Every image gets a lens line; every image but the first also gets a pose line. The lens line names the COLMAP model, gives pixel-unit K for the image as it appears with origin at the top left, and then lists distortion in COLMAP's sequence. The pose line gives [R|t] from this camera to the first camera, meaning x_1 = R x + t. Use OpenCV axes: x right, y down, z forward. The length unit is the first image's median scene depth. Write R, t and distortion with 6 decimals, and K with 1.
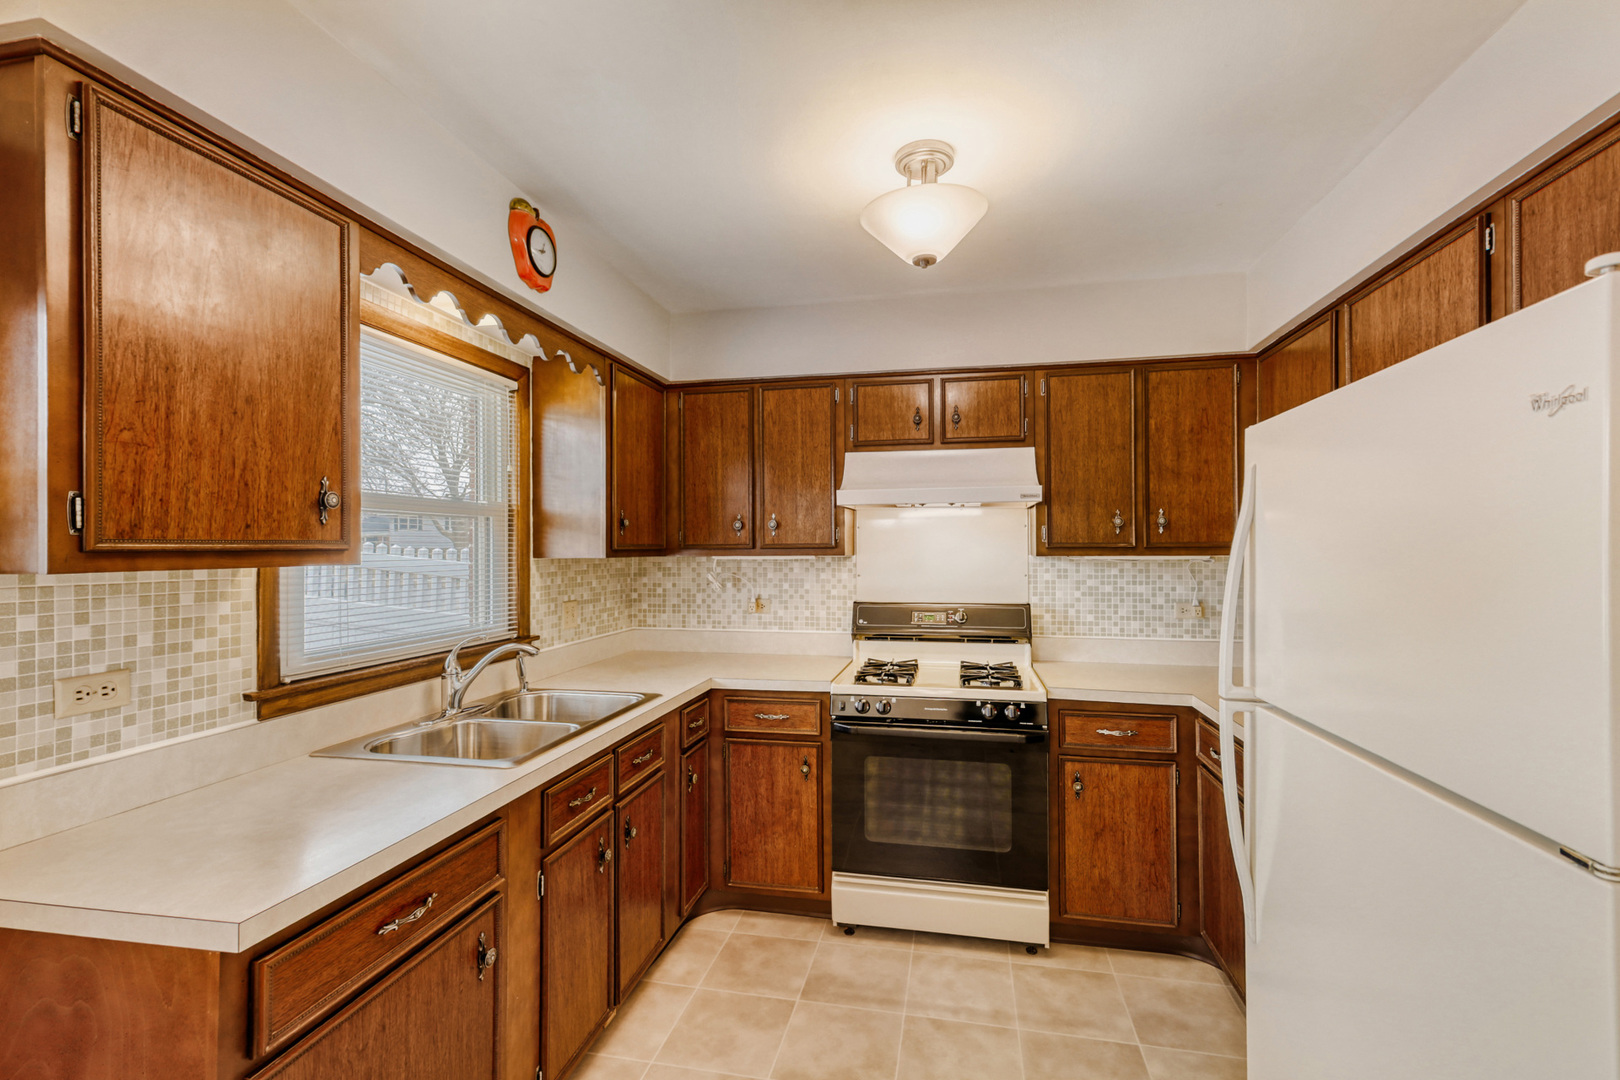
lens RADIAL K [[709.9, 0, 810.0], [0, 709.9, 540.0], [0, 0, 1]] dist [0.006561, -0.000093]
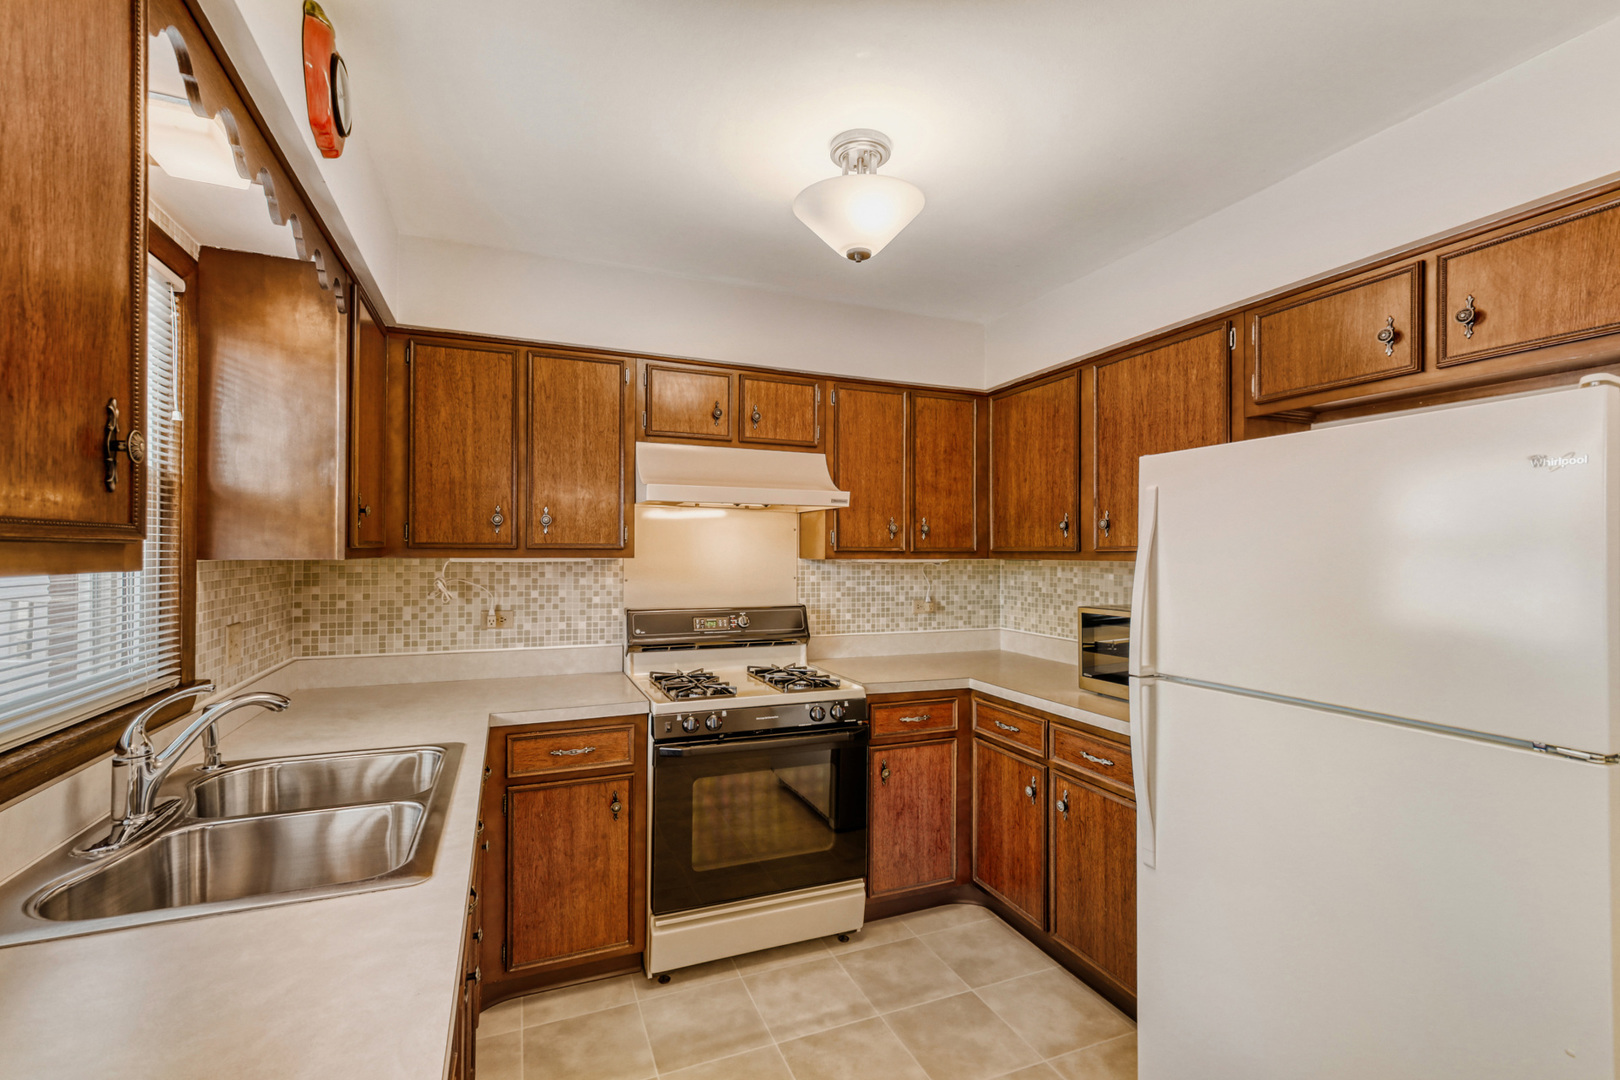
lens RADIAL K [[712.7, 0, 808.8], [0, 712.7, 543.6], [0, 0, 1]] dist [0.000746, -0.000188]
pose [[0.826803, 0.015430, 0.562280, -0.294544], [-0.015778, 0.999867, -0.004238, 0.005022], [-0.562271, -0.005368, 0.826936, 0.155665]]
